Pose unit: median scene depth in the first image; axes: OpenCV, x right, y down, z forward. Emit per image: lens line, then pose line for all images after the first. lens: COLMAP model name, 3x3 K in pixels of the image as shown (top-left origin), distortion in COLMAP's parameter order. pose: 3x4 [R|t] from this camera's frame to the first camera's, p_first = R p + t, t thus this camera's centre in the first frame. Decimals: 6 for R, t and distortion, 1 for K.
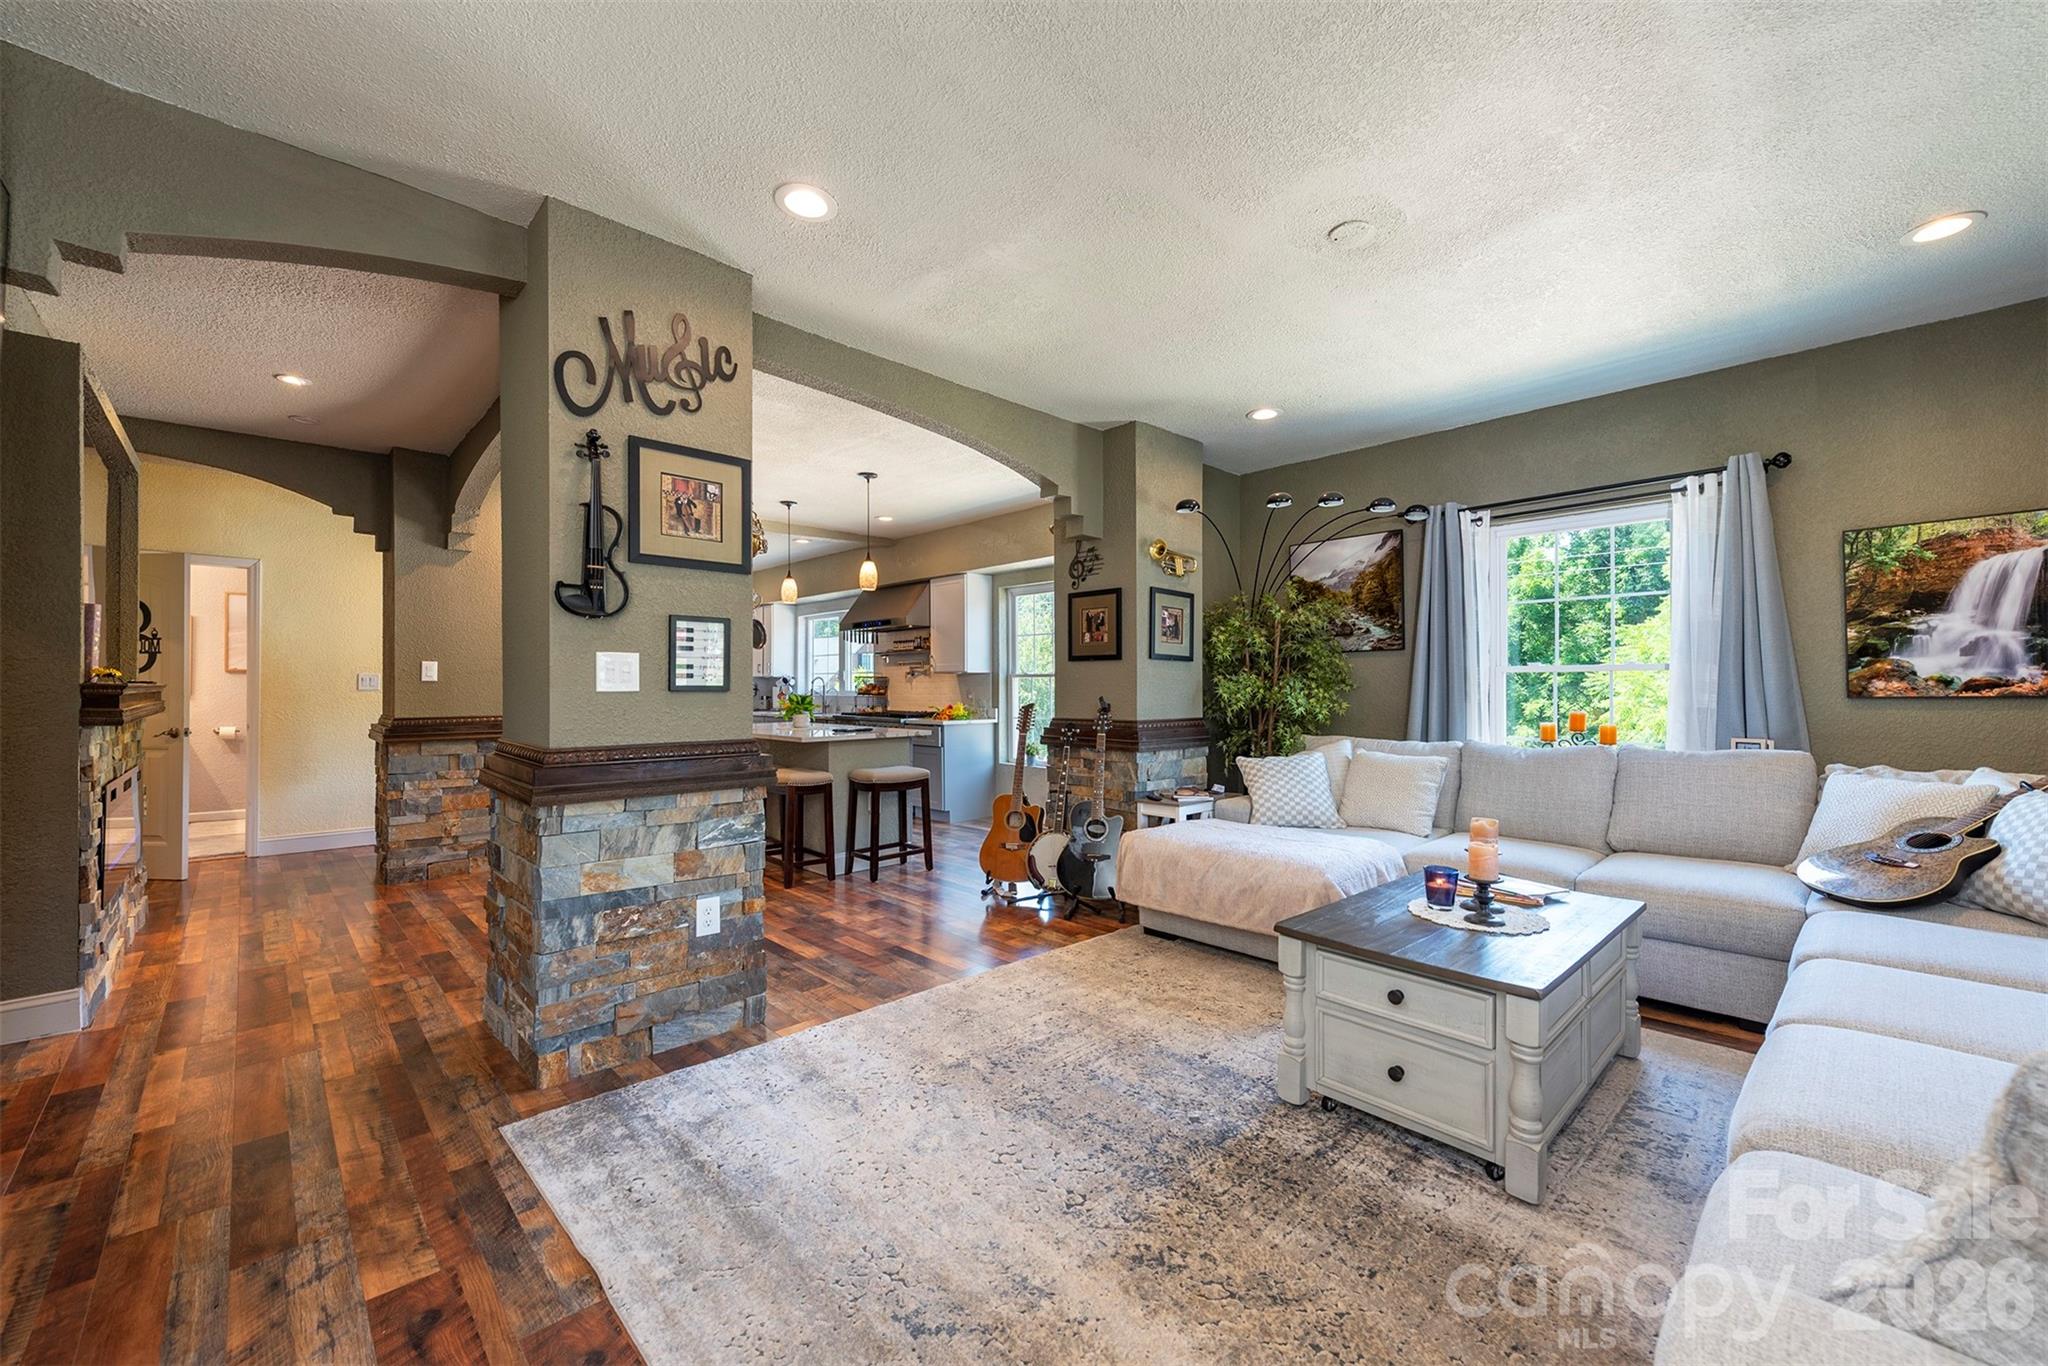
lens RADIAL K [[795.5, 0, 1024.0], [0, 795.5, 683.0], [0, 0, 1]] dist [-0.000856, -0.000051]
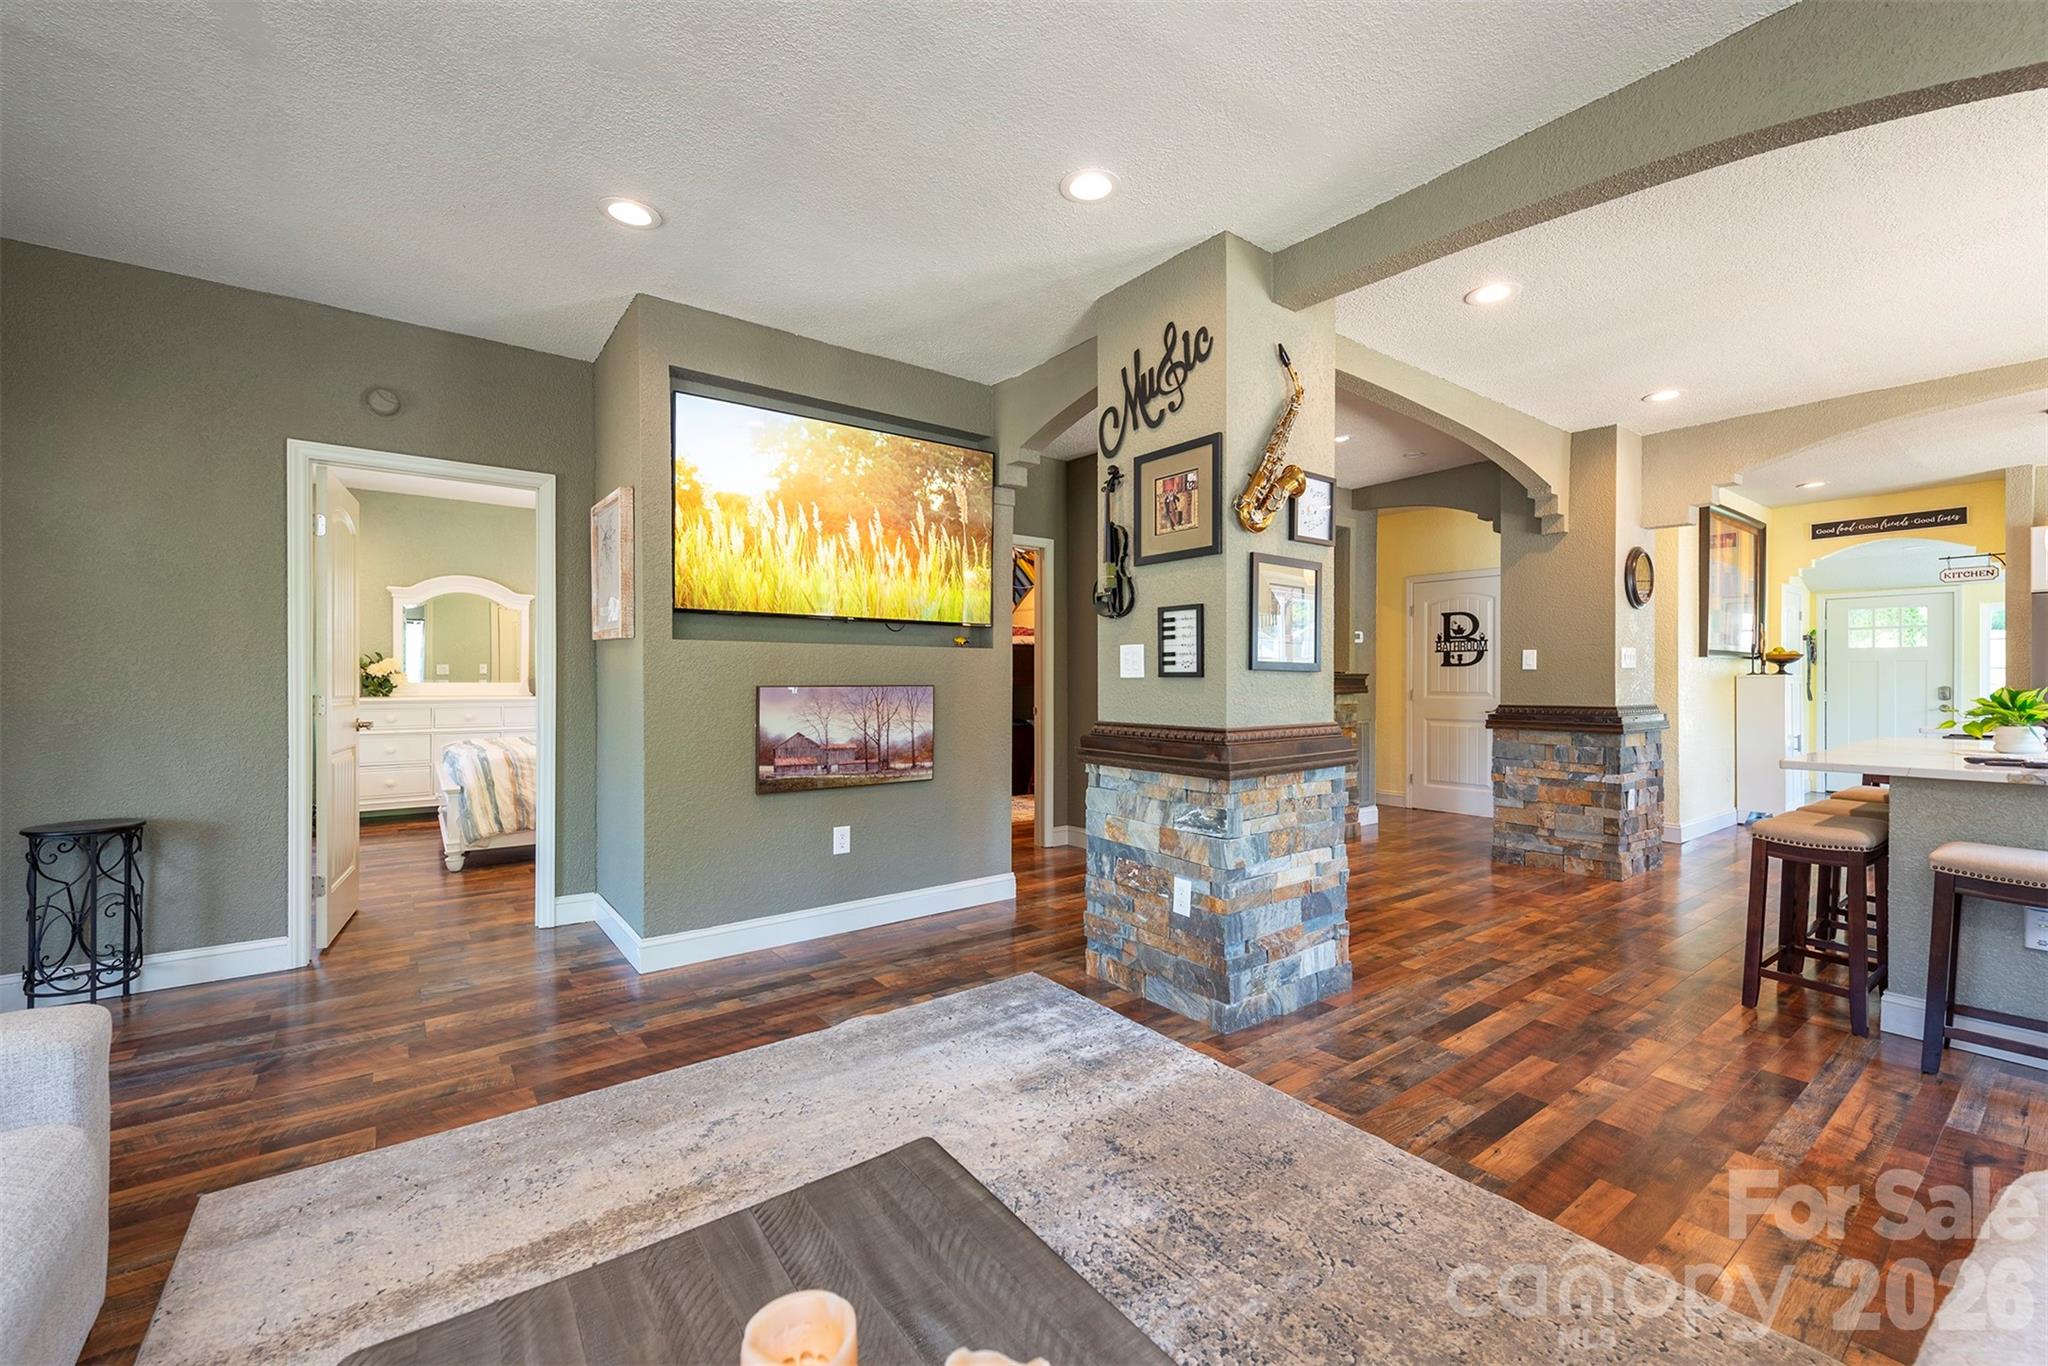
lens RADIAL K [[839.1, 0, 1049.5], [0, 839.1, 683.4], [0, 0, 1]] dist [0.002900, -0.000249]
pose [[-0.113404, 0.008011, -0.993517, 0.704215], [0.003636, 0.999964, 0.007648, 0.009015], [0.993542, -0.002746, -0.113429, 0.964449]]
